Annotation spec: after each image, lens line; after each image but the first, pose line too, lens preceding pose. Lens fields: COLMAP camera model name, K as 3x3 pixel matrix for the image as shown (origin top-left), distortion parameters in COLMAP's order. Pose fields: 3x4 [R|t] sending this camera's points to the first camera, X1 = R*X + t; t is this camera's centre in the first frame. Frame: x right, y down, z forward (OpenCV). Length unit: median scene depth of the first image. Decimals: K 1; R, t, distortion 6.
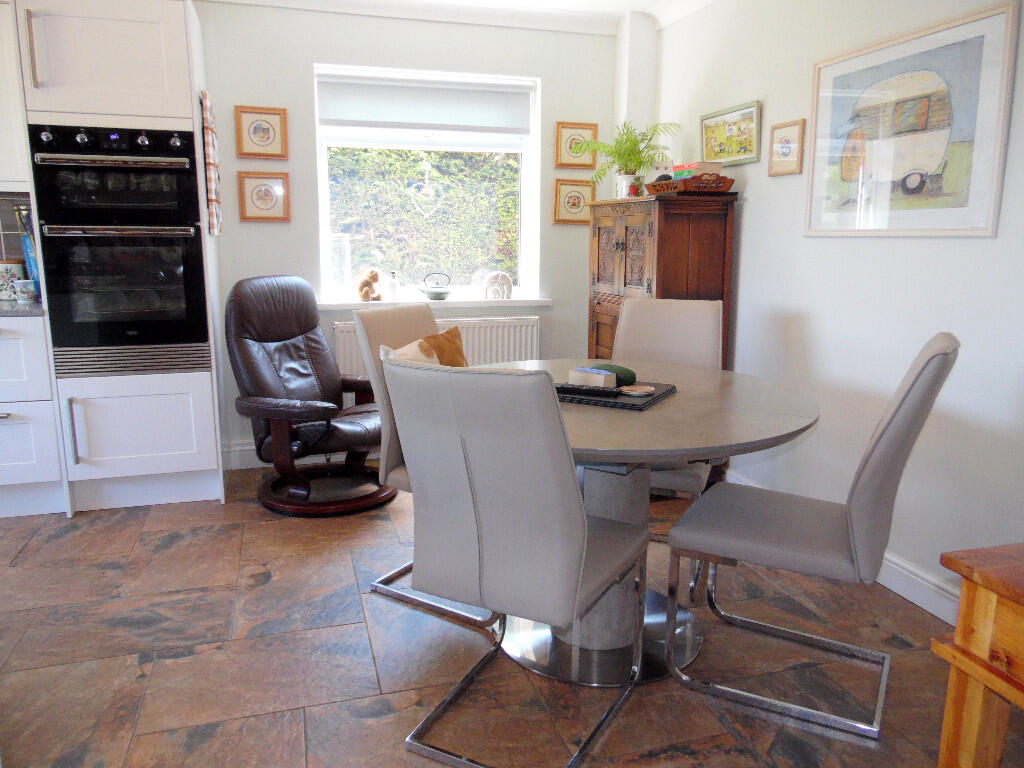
lens RADIAL K [[770.5, 0, 514.7], [0, 770.5, 379.8], [0, 0, 1]] dist [-0.031597, 0.066504]
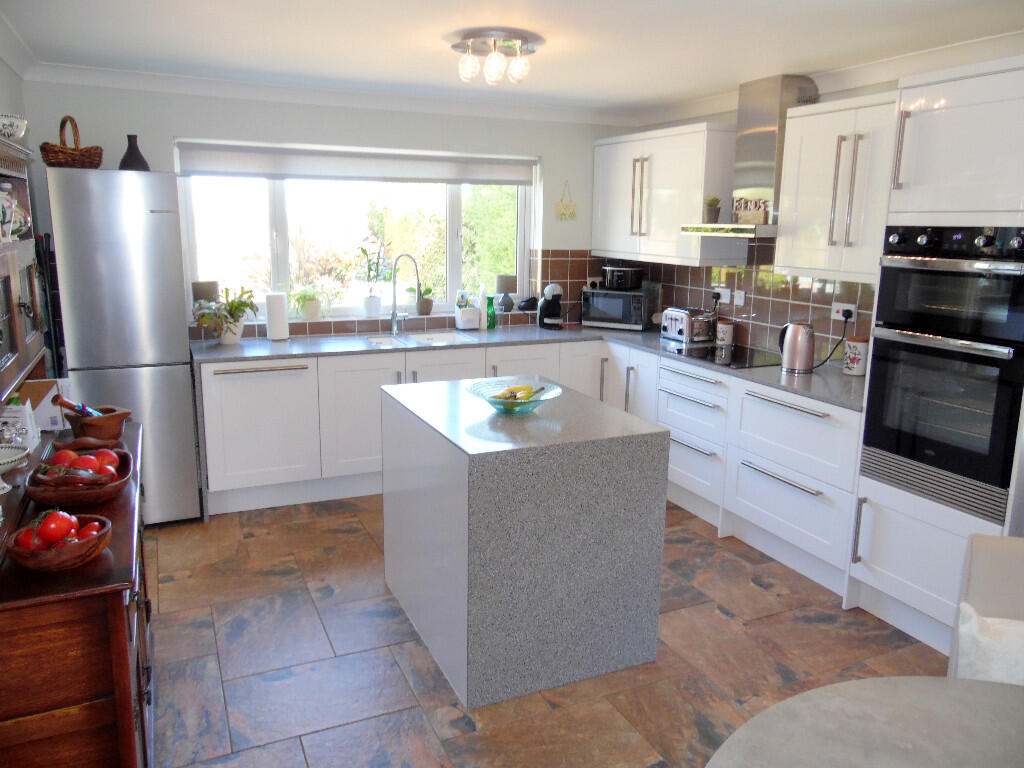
lens RADIAL K [[770.5, 0, 514.3], [0, 770.5, 381.0], [0, 0, 1]] dist [-0.031597, 0.066504]
pose [[0.135692, 0.198780, -0.970605, 0.281740], [-0.196099, 0.965673, 0.170355, -0.199120], [0.971150, 0.167219, 0.170015, 0.373834]]
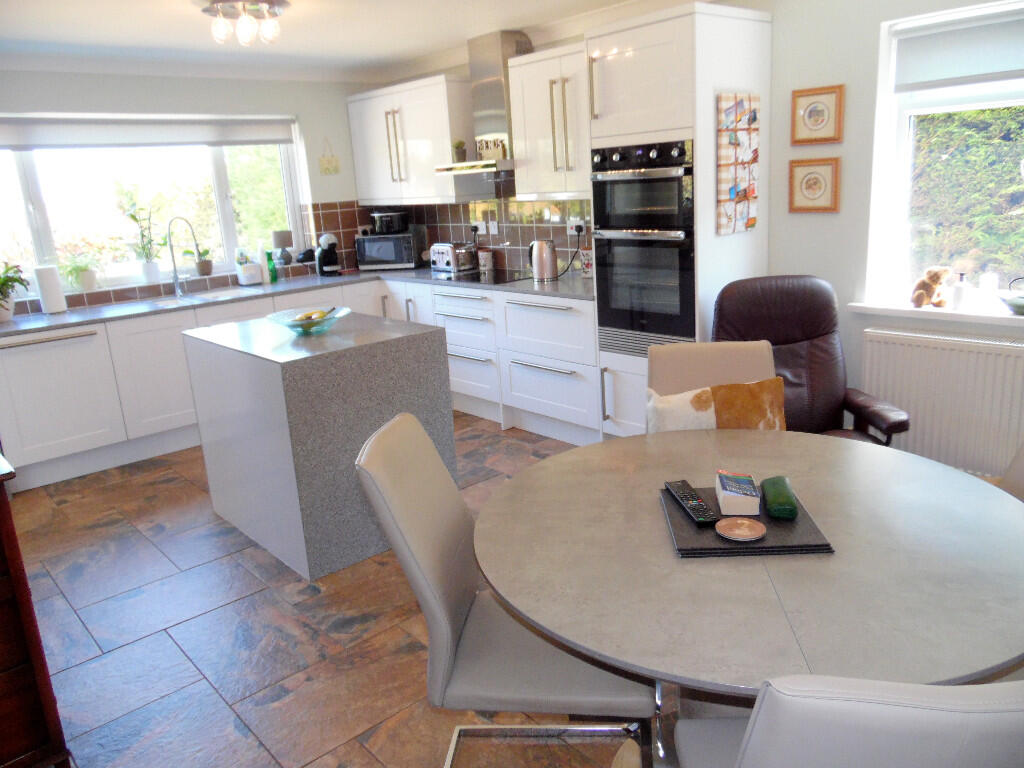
lens RADIAL K [[770.5, 0, 514.5], [0, 770.5, 380.8], [0, 0, 1]] dist [-0.031597, 0.066504]
pose [[0.420383, 0.199111, -0.885230, 0.463813], [-0.103504, 0.979780, 0.171225, -0.153199], [0.901424, 0.019645, 0.432492, 0.331010]]
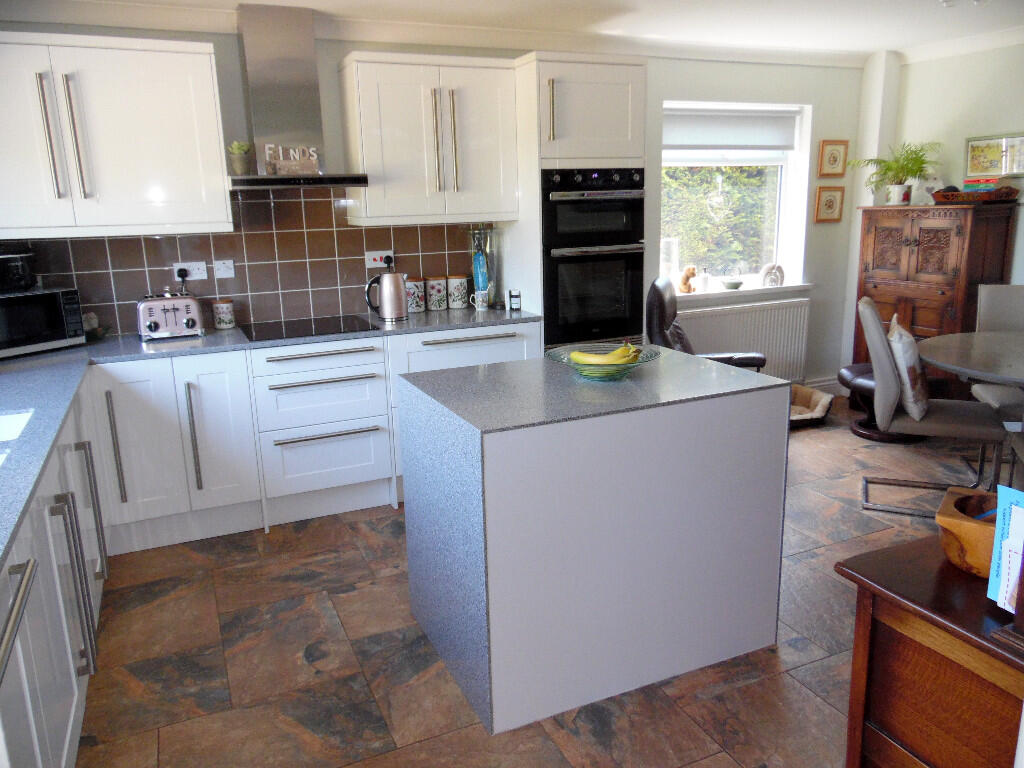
lens RADIAL K [[770.5, 0, 515.2], [0, 770.5, 380.2], [0, 0, 1]] dist [-0.031597, 0.066504]
pose [[0.990581, -0.062451, 0.121858, -0.792118], [0.057275, 0.997320, 0.045527, -0.045116], [-0.124374, -0.038119, 0.991503, -0.233319]]
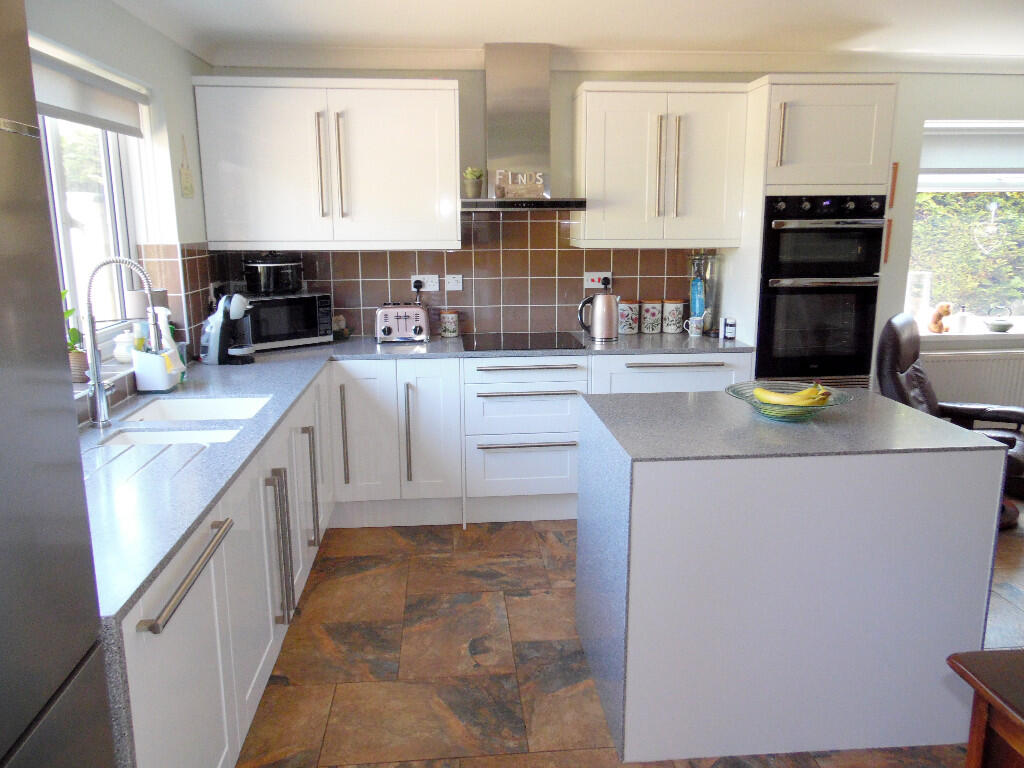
lens RADIAL K [[770.5, 0, 514.6], [0, 770.5, 381.0], [0, 0, 1]] dist [-0.031597, 0.066504]
pose [[0.979124, 0.029596, -0.201096, -0.716147], [-0.026129, 0.999461, 0.019870, -0.050660], [0.201576, -0.014201, 0.979370, -0.248946]]
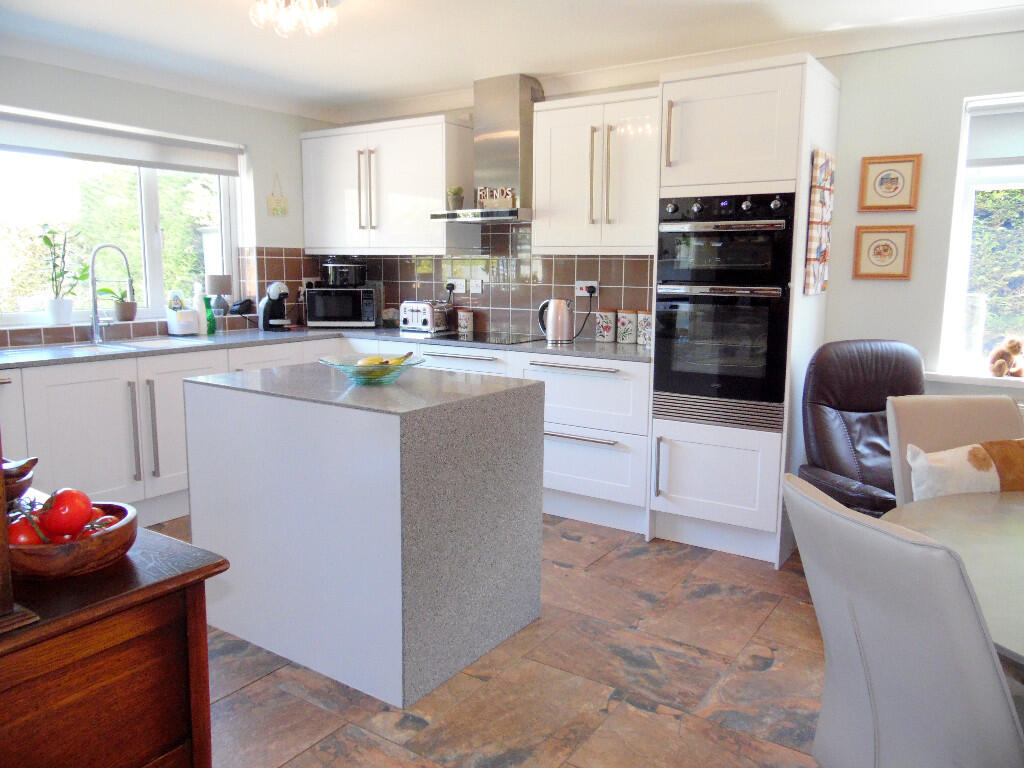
lens RADIAL K [[770.5, 0, 514.7], [0, 770.5, 381.4], [0, 0, 1]] dist [-0.031597, 0.066504]
pose [[0.630908, 0.113734, -0.767476, 0.139048], [-0.147499, 0.988739, 0.025271, -0.053120], [0.761708, 0.097259, 0.640579, 0.112349]]
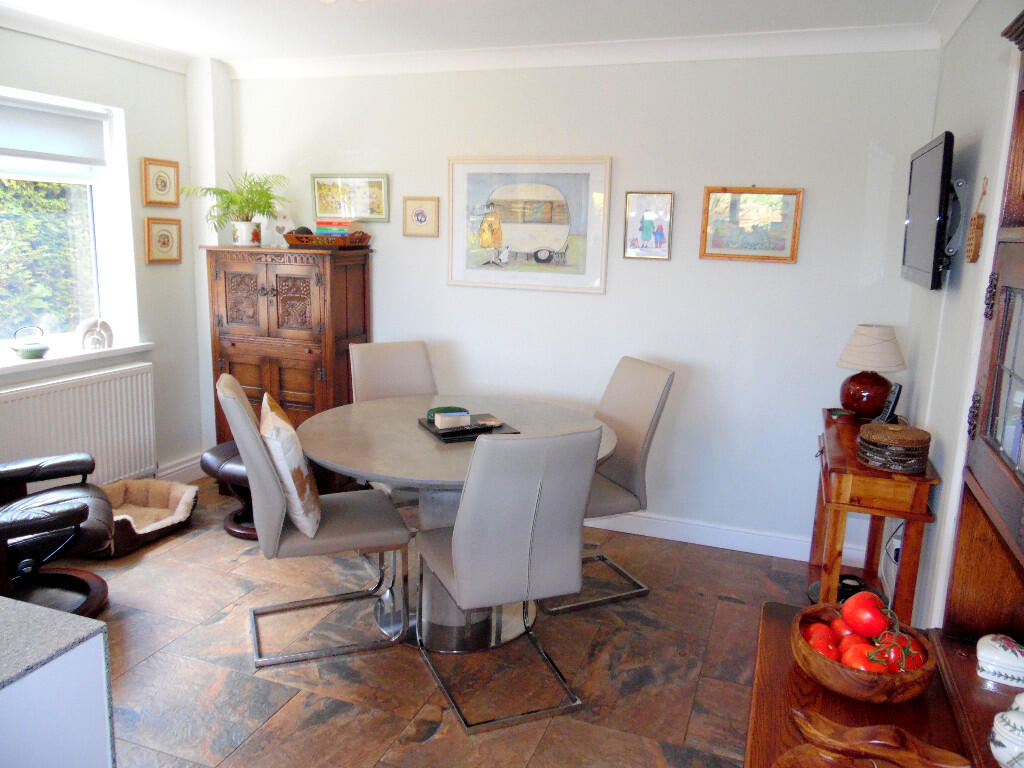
lens RADIAL K [[770.5, 0, 515.2], [0, 770.5, 379.5], [0, 0, 1]] dist [-0.031597, 0.066504]
pose [[0.601377, -0.142197, 0.786210, -0.590216], [0.121594, 0.988861, 0.085841, -0.116854], [-0.789659, 0.043975, 0.611968, 0.088436]]
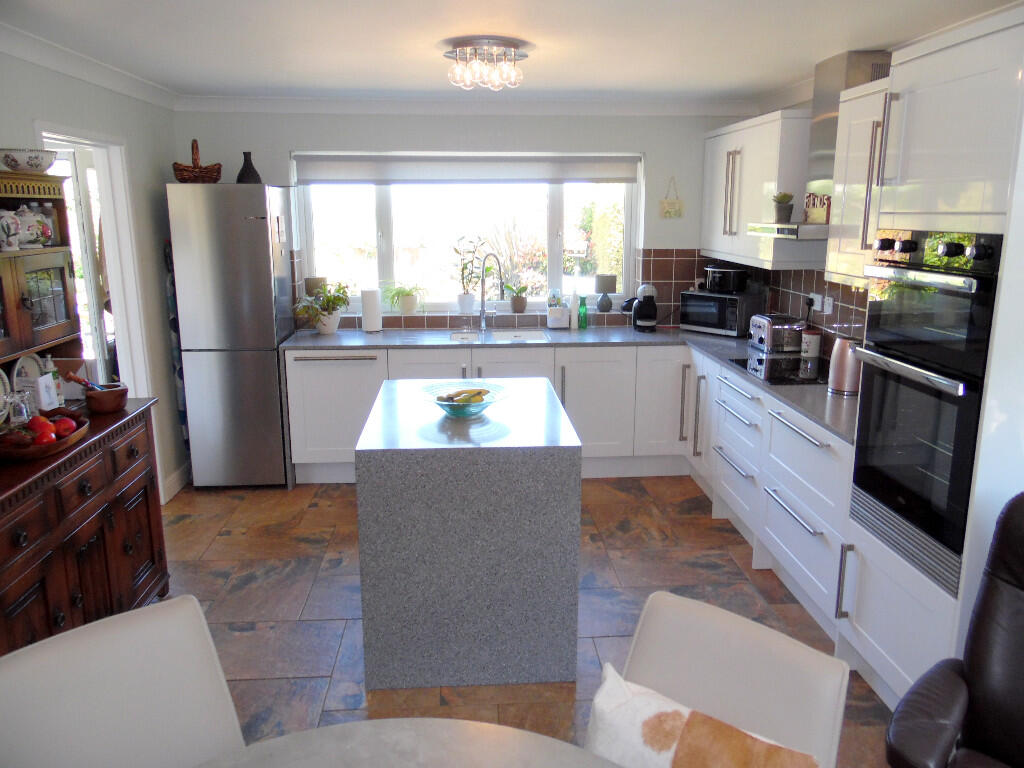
lens RADIAL K [[770.5, 0, 514.1], [0, 770.5, 381.8], [0, 0, 1]] dist [-0.031597, 0.066504]
pose [[-0.224763, 0.207518, -0.952060, 0.269448], [-0.180482, 0.951287, 0.249958, -0.289978], [0.957553, 0.228011, -0.176361, 0.752888]]
